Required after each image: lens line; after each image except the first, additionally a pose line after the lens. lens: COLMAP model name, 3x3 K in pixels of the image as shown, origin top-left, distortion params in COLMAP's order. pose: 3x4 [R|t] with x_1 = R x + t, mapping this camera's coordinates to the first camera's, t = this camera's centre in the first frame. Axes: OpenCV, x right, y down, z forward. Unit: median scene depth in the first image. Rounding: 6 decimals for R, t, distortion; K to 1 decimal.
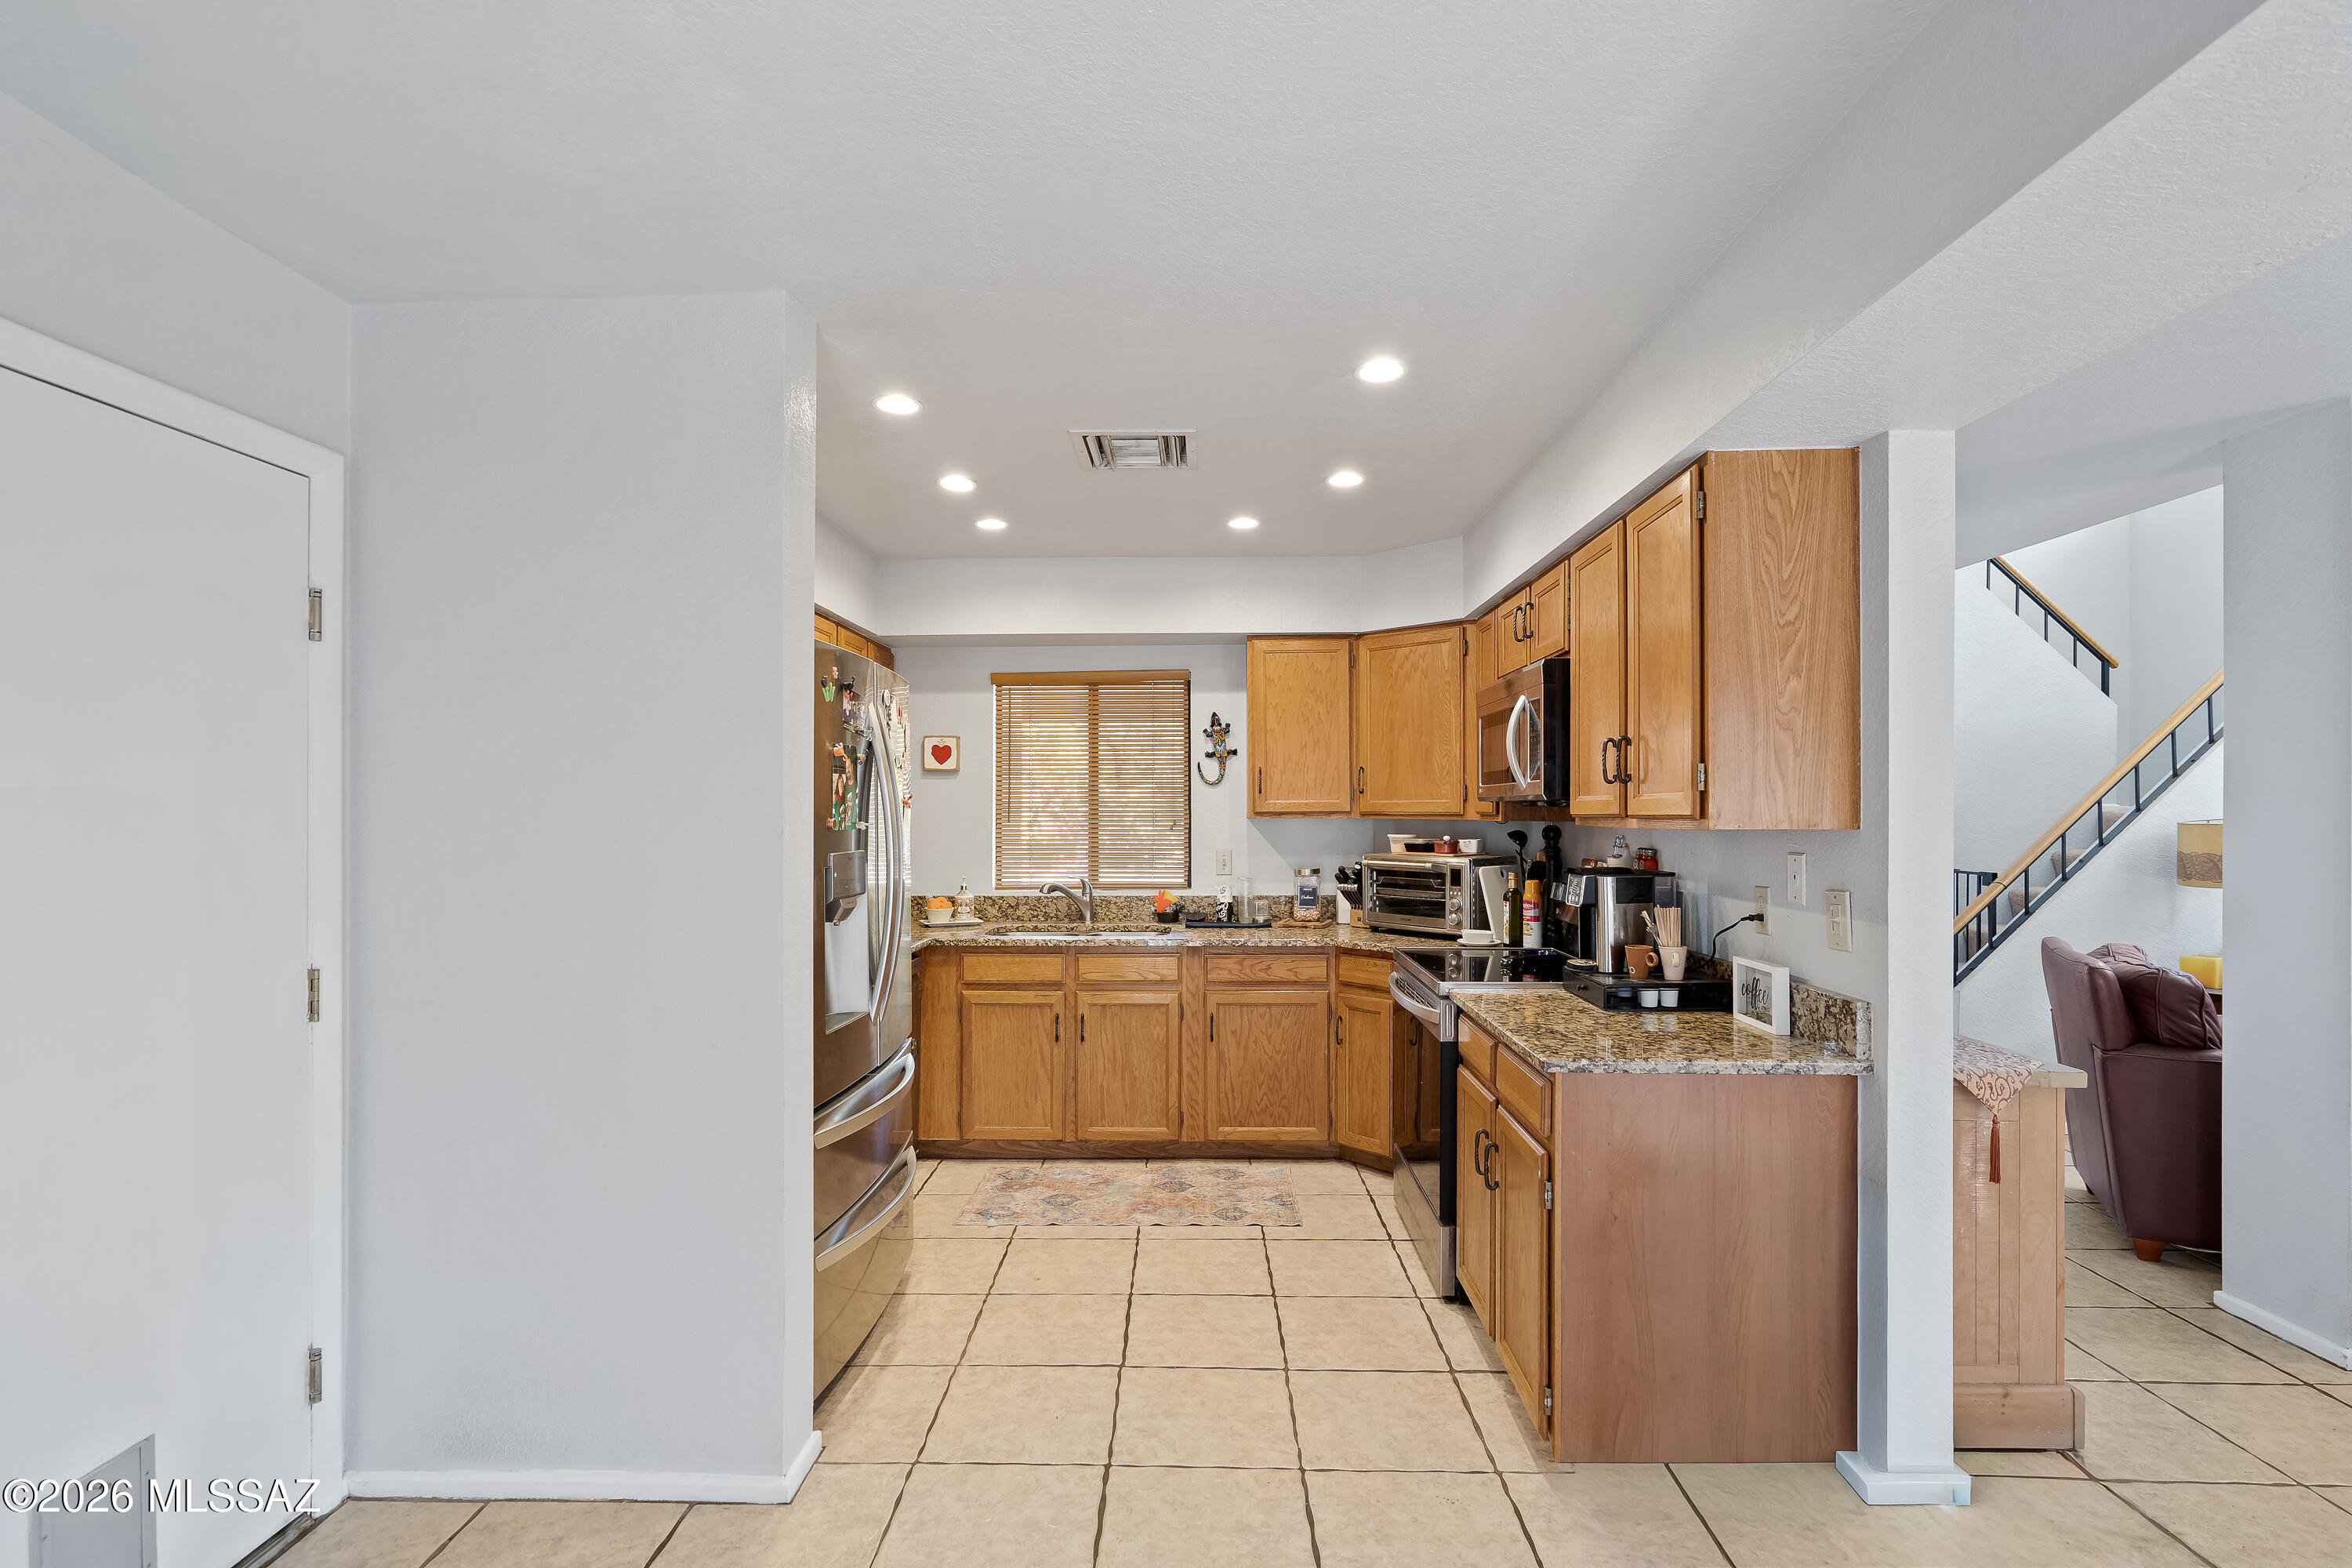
lens RADIAL K [[1067.8, 0, 1187.0], [0, 1067.8, 811.5], [0, 0, 1]] dist [-0.008863, 0.002088]
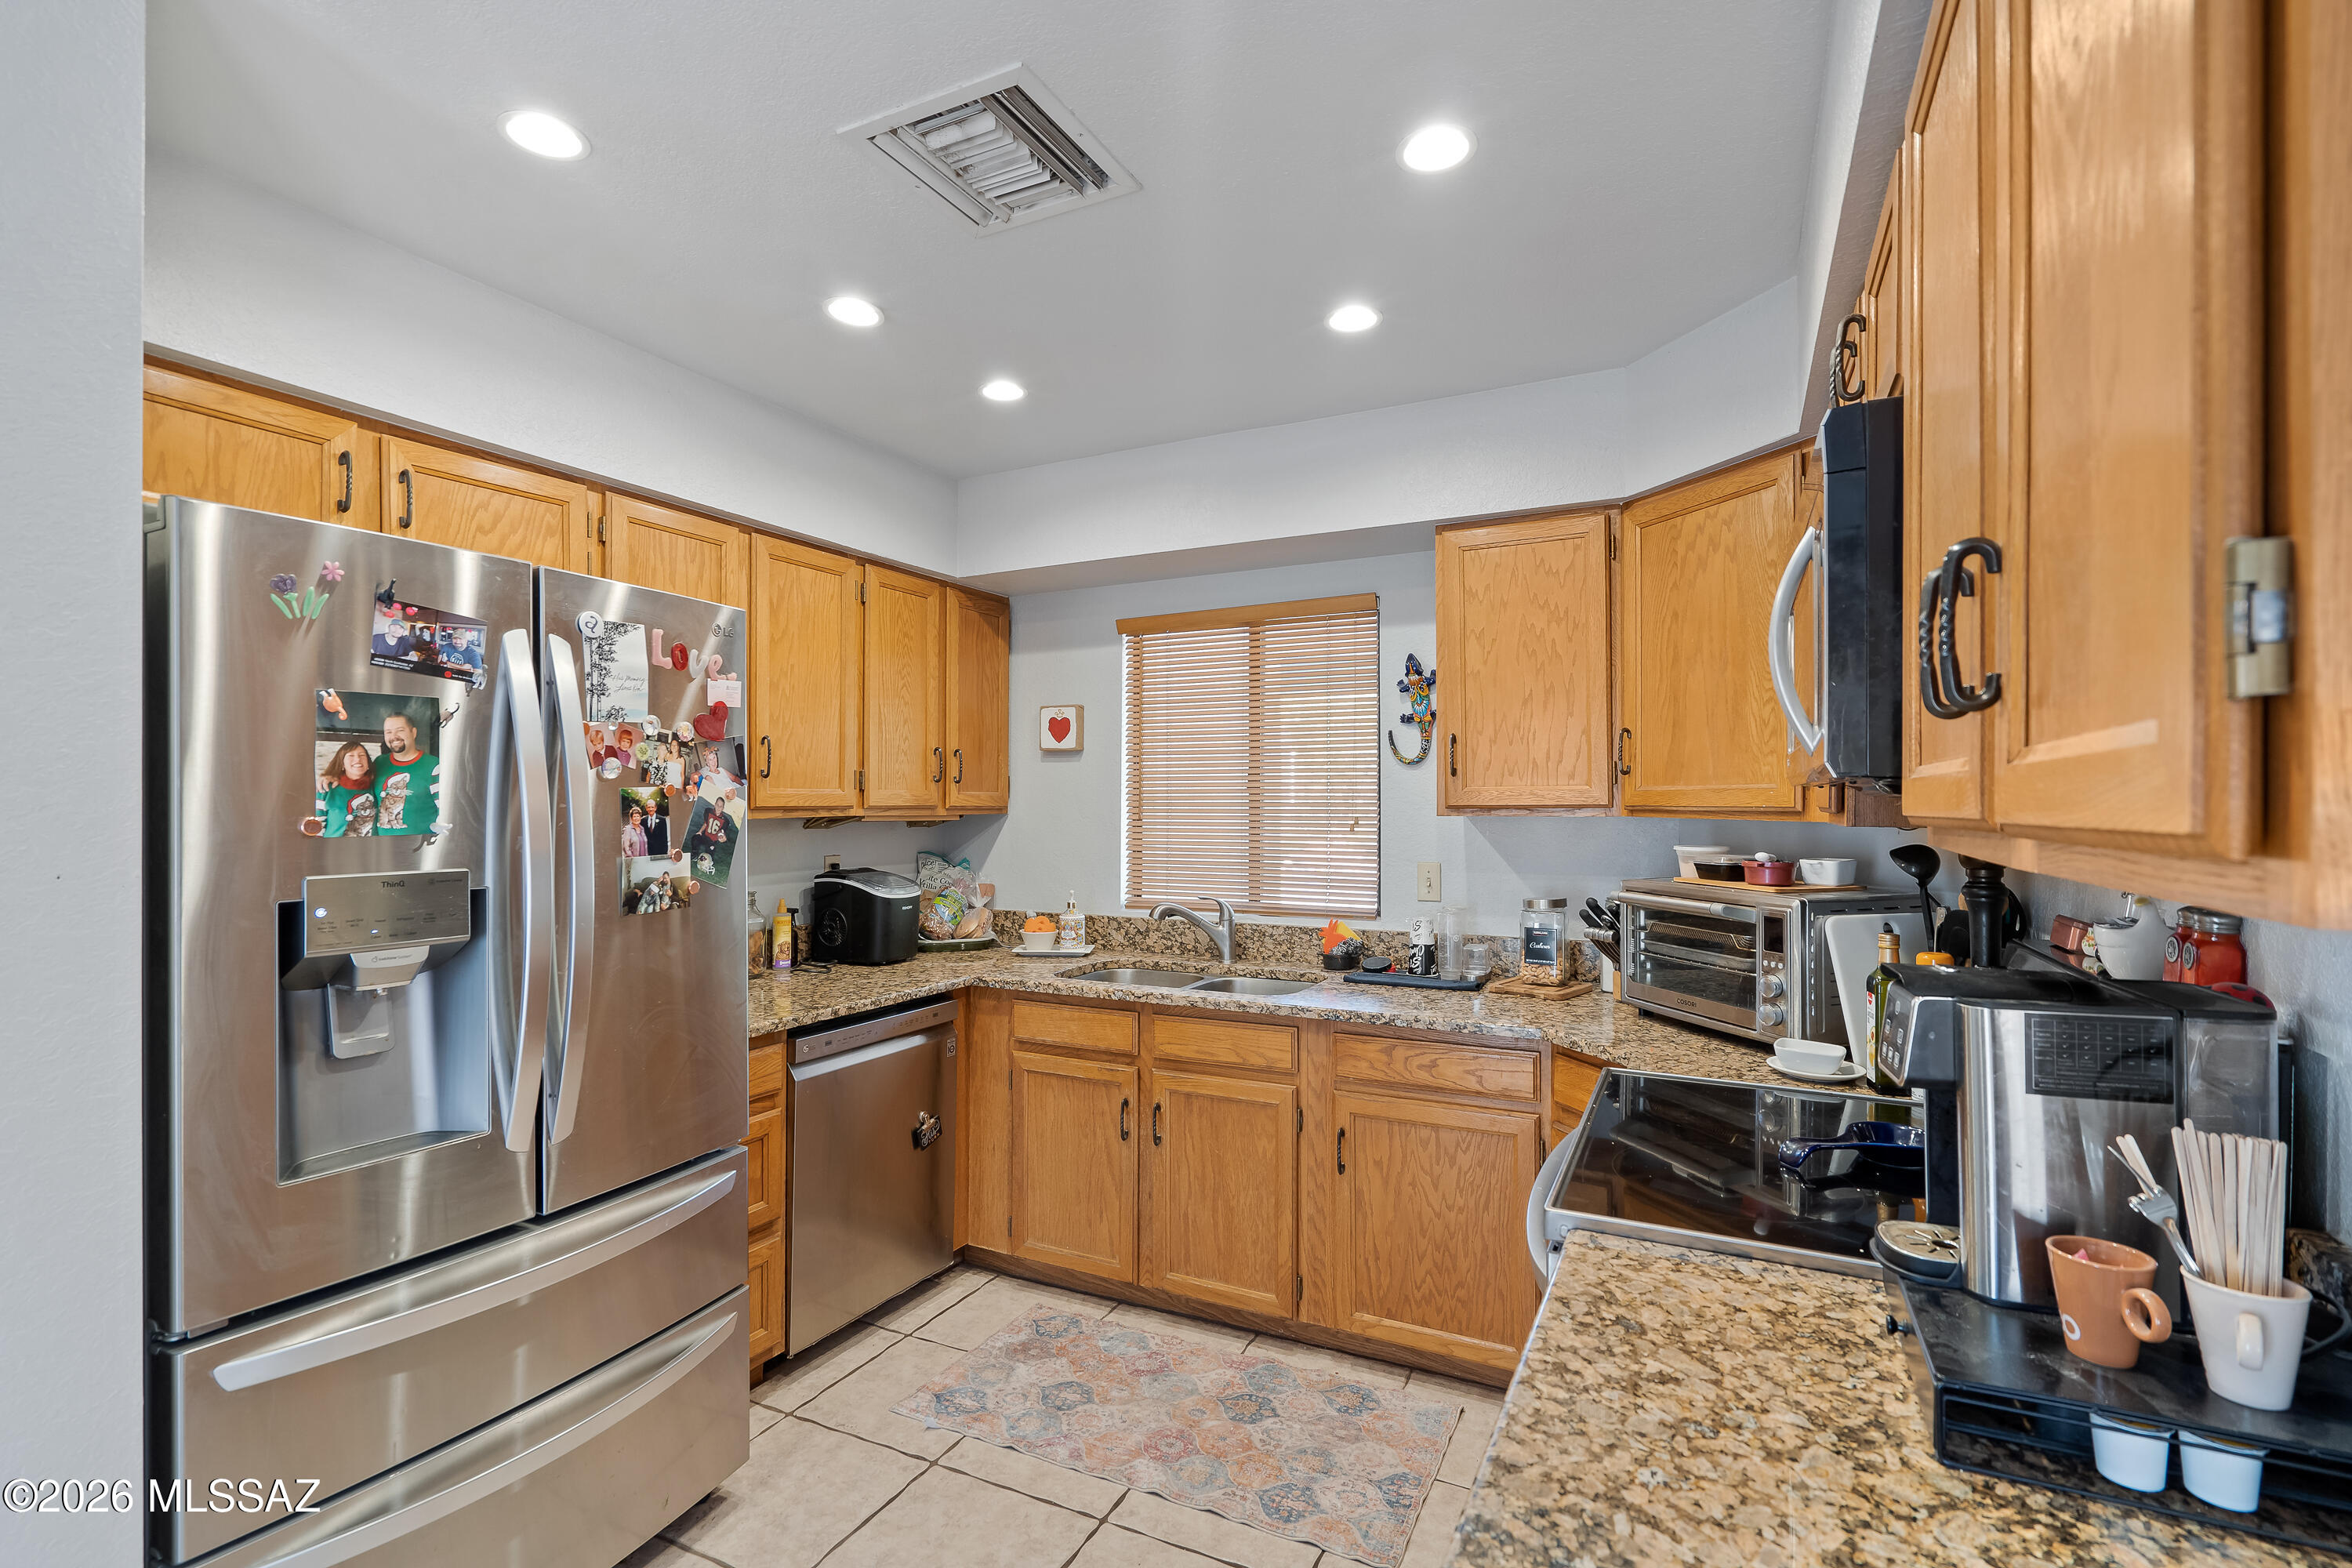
lens RADIAL K [[1067.8, 0, 1176.1], [0, 1067.8, 800.2], [0, 0, 1]] dist [-0.008863, 0.002088]
pose [[0.903695, 0.000720, -0.428176, 0.201363], [-0.001137, 0.999999, -0.000718, -0.002284], [0.428175, 0.001136, 0.903695, 0.392065]]
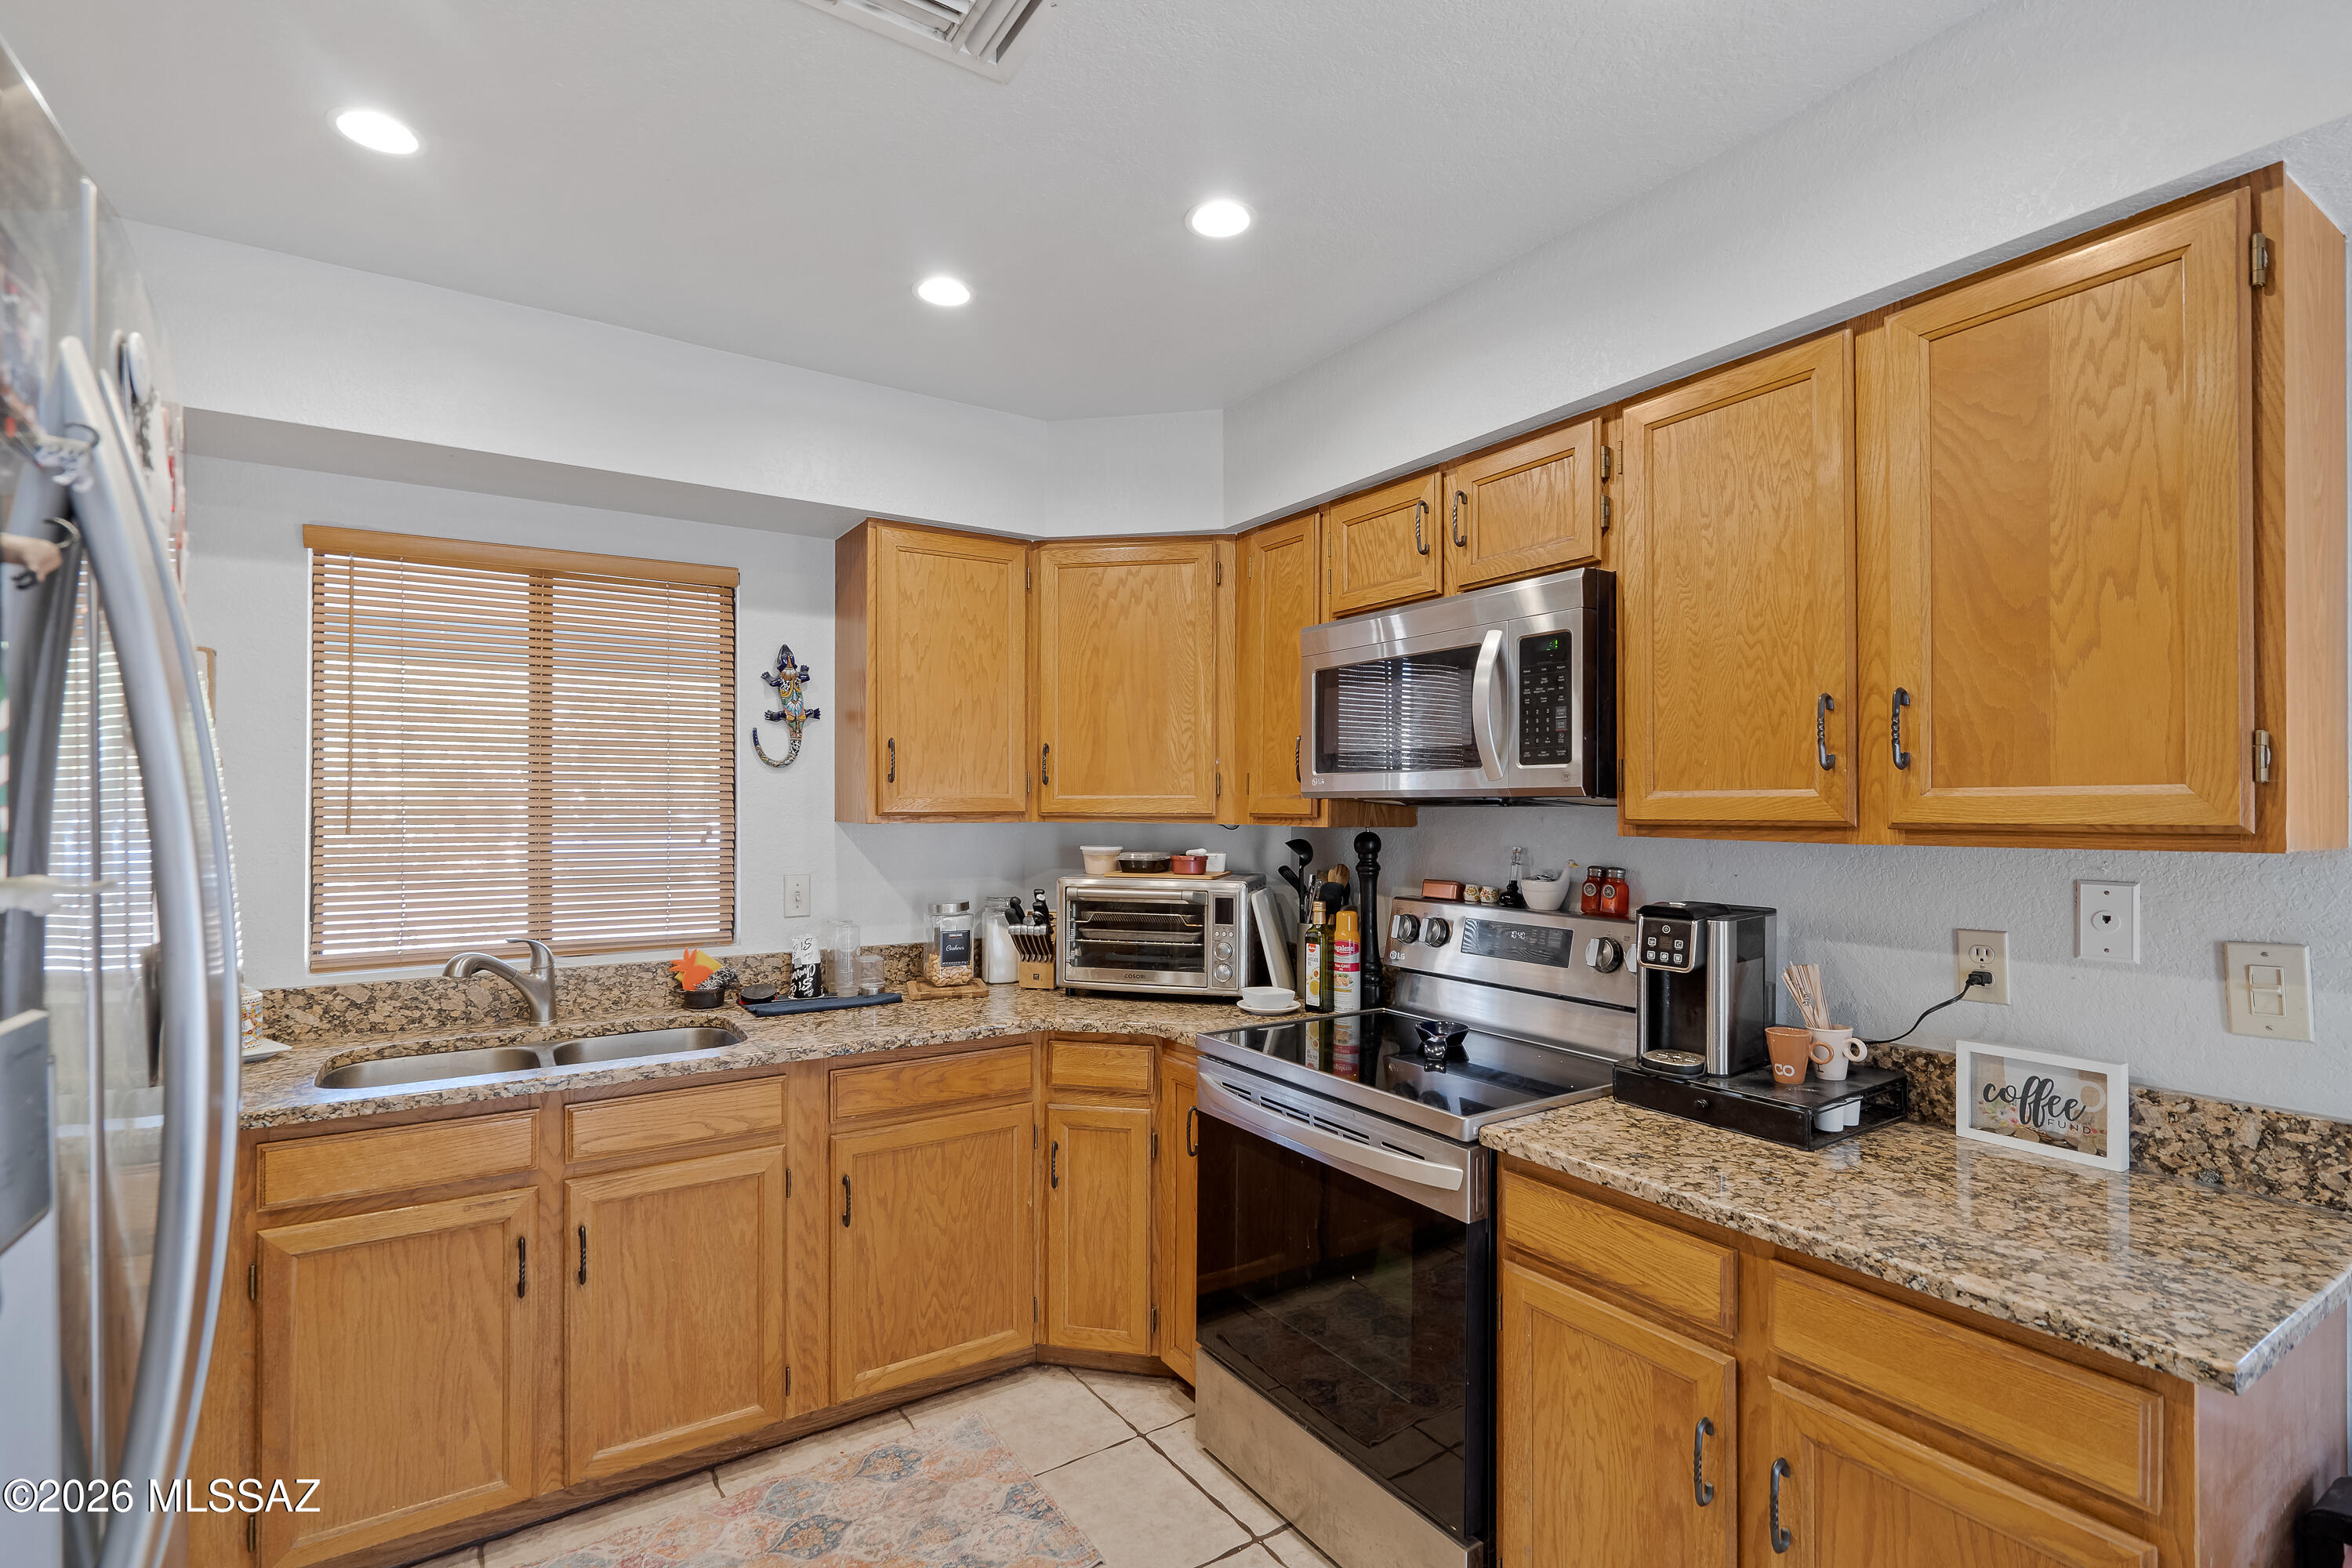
lens RADIAL K [[1067.8, 0, 1169.7], [0, 1067.8, 800.9], [0, 0, 1]] dist [-0.008863, 0.002088]
pose [[0.825576, 0.004499, 0.564273, -0.150861], [-0.002039, 0.999985, -0.004989, -0.003803], [-0.564287, 0.002968, 0.825573, 0.442016]]
